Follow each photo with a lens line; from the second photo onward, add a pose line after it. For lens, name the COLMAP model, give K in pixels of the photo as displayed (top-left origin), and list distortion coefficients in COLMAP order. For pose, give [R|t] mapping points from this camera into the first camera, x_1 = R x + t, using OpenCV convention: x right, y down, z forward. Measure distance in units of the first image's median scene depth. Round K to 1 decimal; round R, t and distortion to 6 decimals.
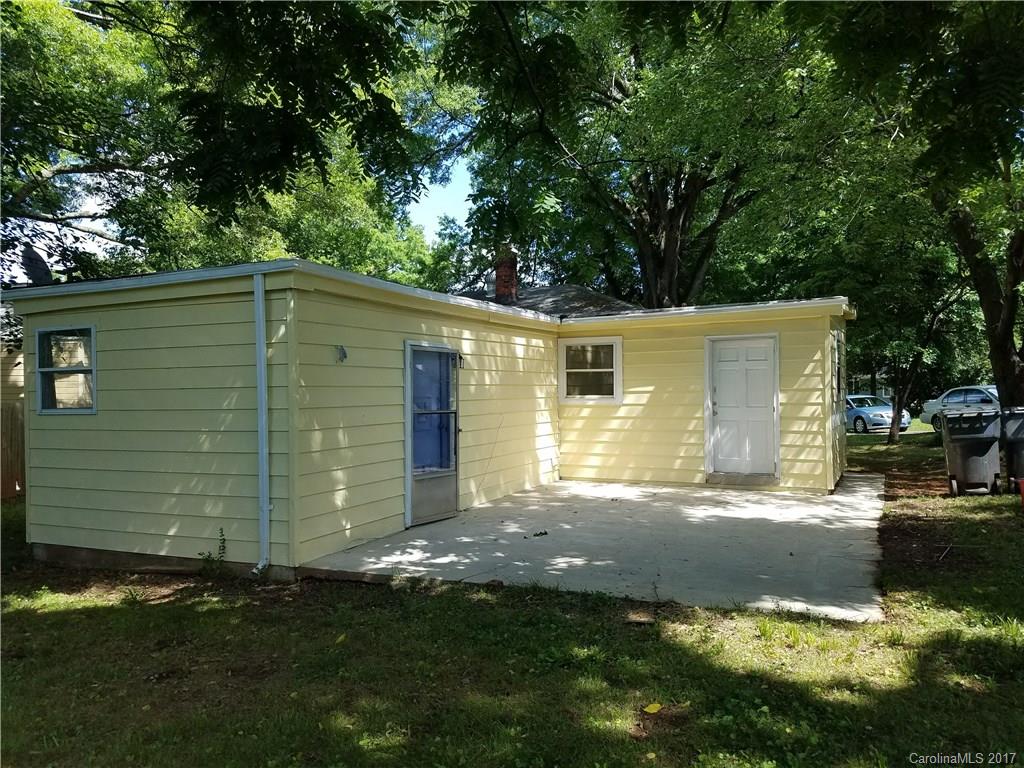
lens RADIAL K [[783.7, 0, 508.7], [0, 783.7, 401.9], [0, 0, 1]] dist [0.235008, -0.323404]
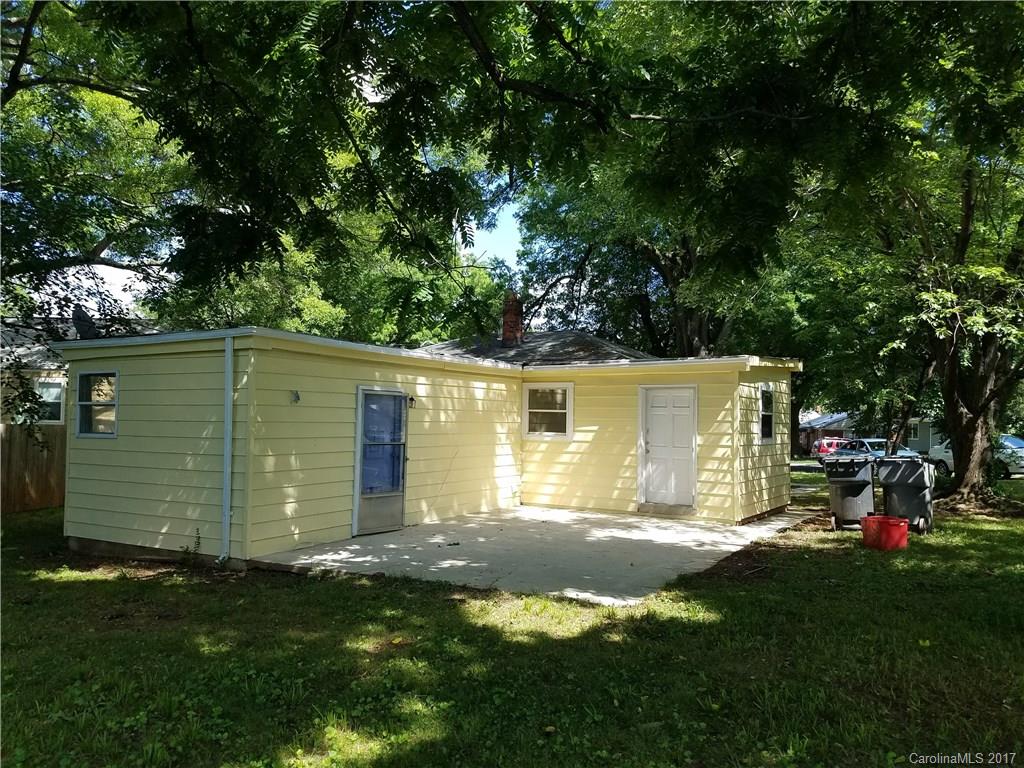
lens RADIAL K [[783.7, 0, 508.7], [0, 783.7, 401.9], [0, 0, 1]] dist [0.235008, -0.323404]
pose [[0.995296, 0.025763, -0.093387, 0.191865], [-0.029311, 0.998892, -0.036816, -0.011055], [0.092335, 0.039380, 0.994949, -0.195529]]
